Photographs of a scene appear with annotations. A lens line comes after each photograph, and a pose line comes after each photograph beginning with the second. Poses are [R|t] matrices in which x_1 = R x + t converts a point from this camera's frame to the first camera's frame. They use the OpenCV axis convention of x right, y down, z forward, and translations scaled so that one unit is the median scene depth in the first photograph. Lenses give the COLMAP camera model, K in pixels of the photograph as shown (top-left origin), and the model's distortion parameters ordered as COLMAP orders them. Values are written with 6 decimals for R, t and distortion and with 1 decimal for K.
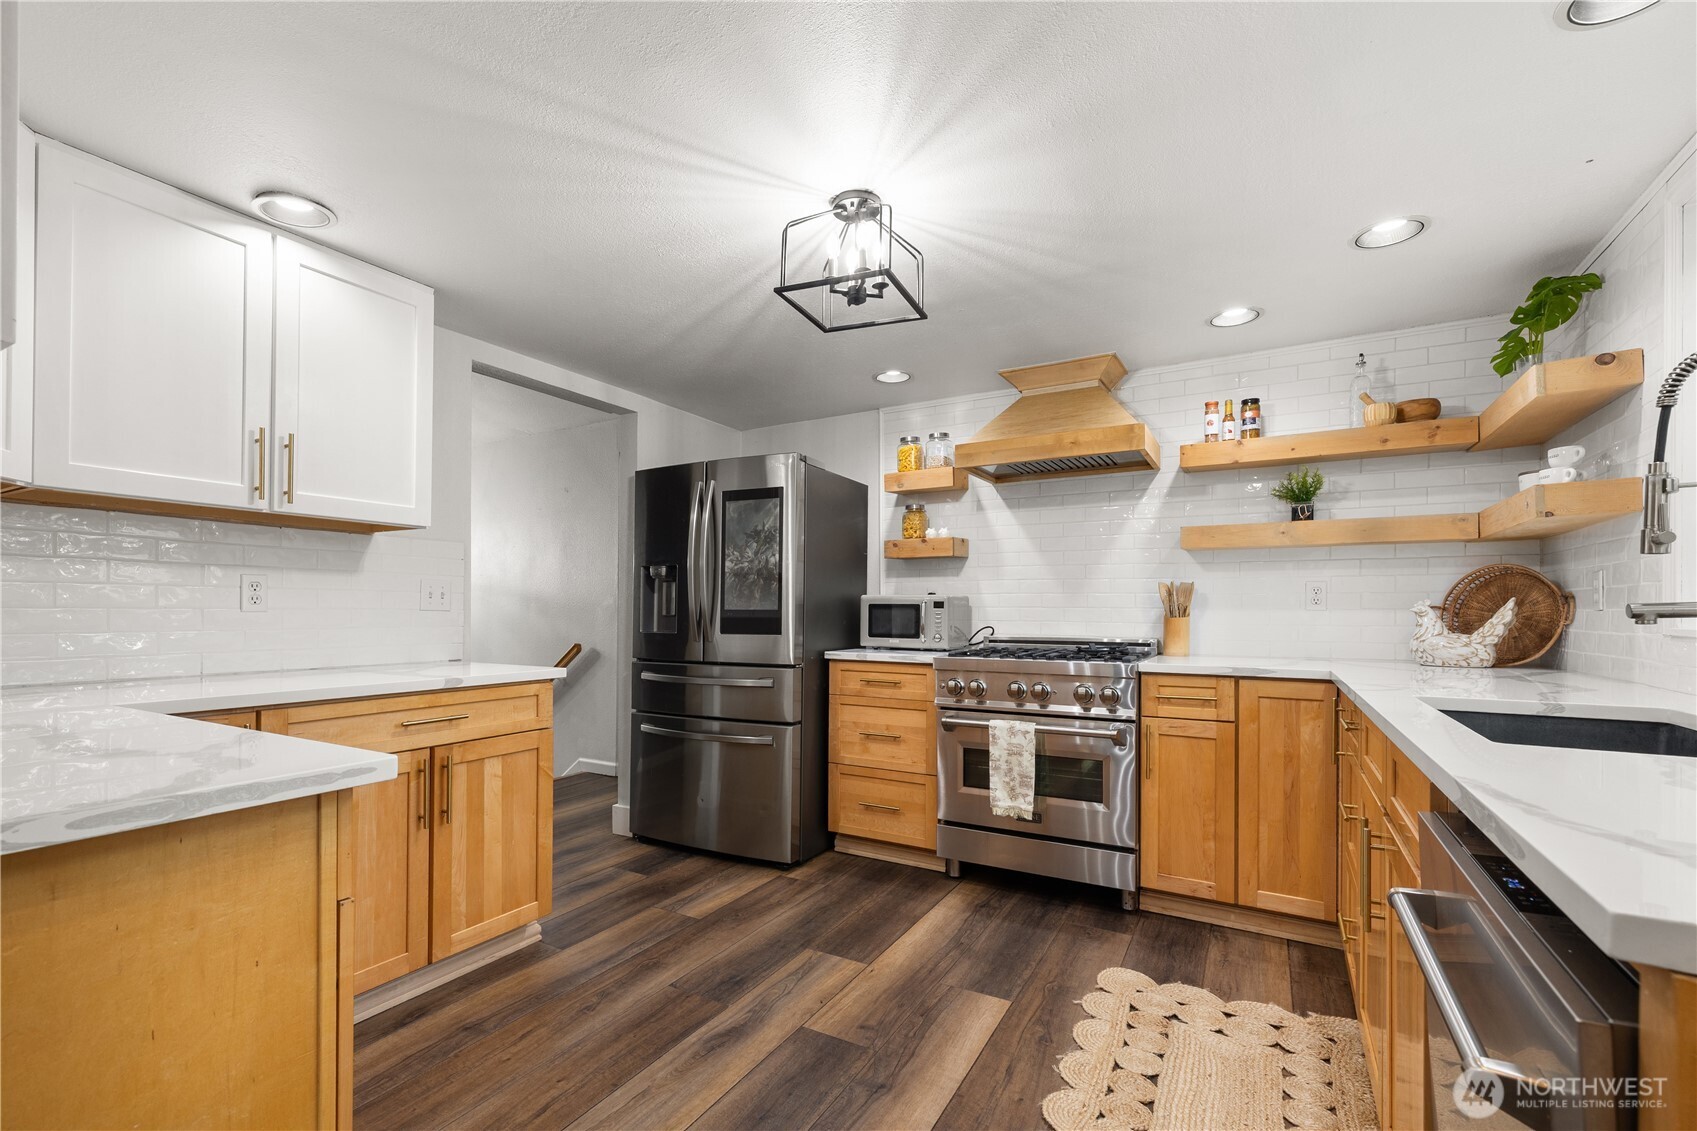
lens RADIAL K [[760.9, 0, 812.5], [0, 760.9, 610.1], [0, 0, 1]] dist [0.004309, -0.001381]
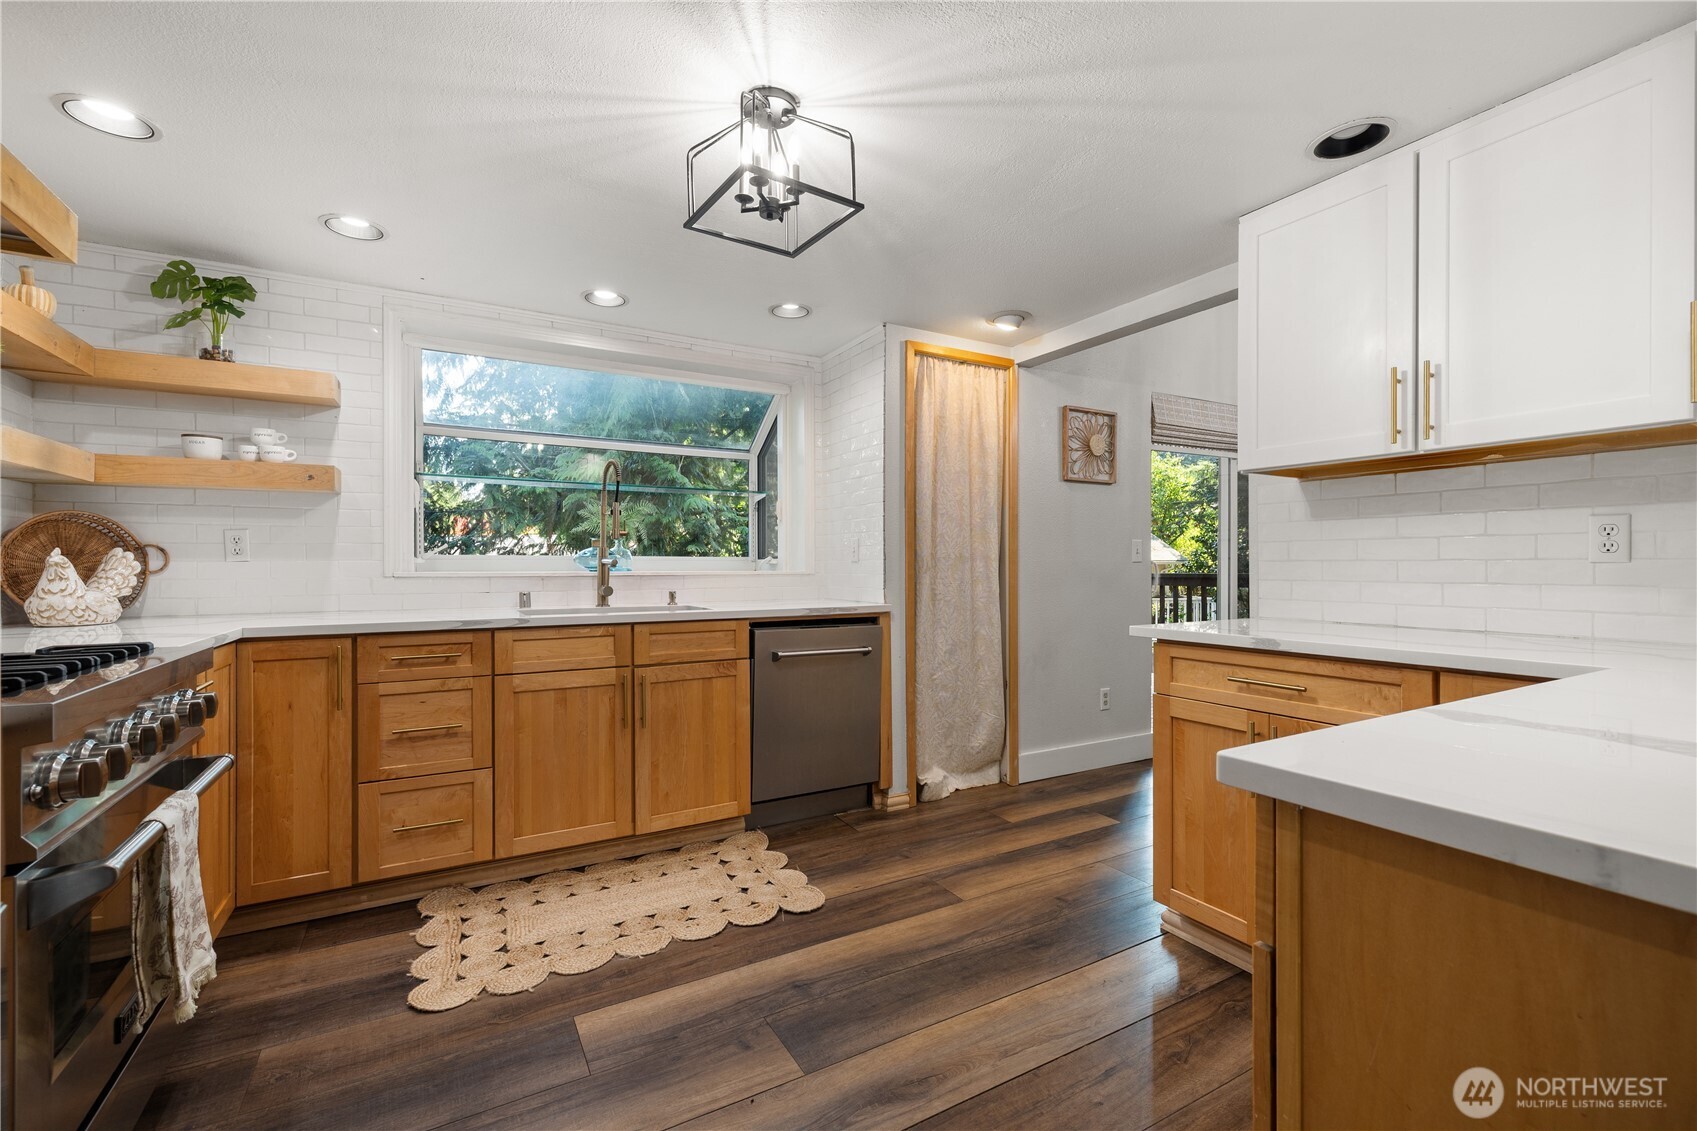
lens RADIAL K [[730.2, 0, 839.0], [0, 730.2, 566.1], [0, 0, 1]] dist [0.001299, -0.000727]
pose [[-0.874160, -0.002496, 0.485632, -0.336270], [-0.001173, 0.999995, 0.003028, 0.001612], [-0.485637, 0.002077, -0.874158, 1.324615]]
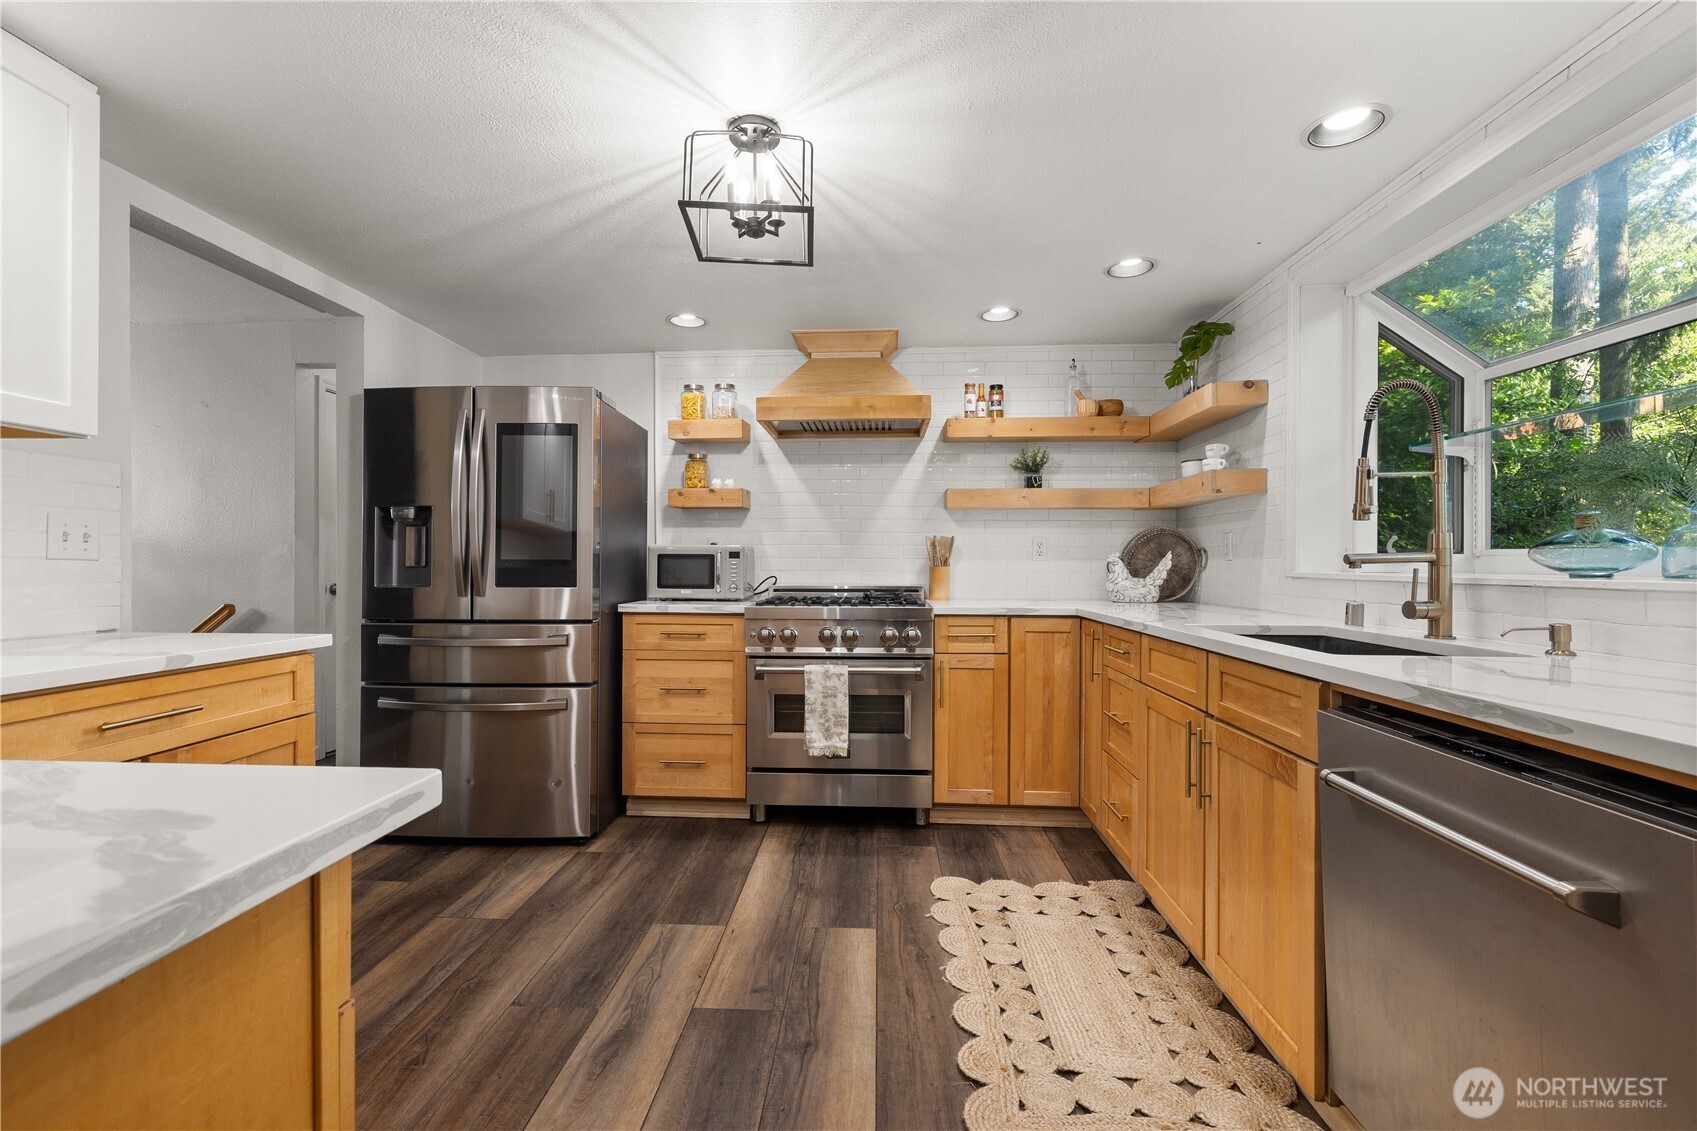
lens RADIAL K [[730.2, 0, 839.9], [0, 730.2, 569.1], [0, 0, 1]] dist [0.001299, -0.000727]
pose [[0.885463, -0.004383, 0.464689, -0.212311], [-0.000112, 0.999953, 0.009645, 0.003184], [-0.464710, -0.008592, 0.885422, 0.107502]]
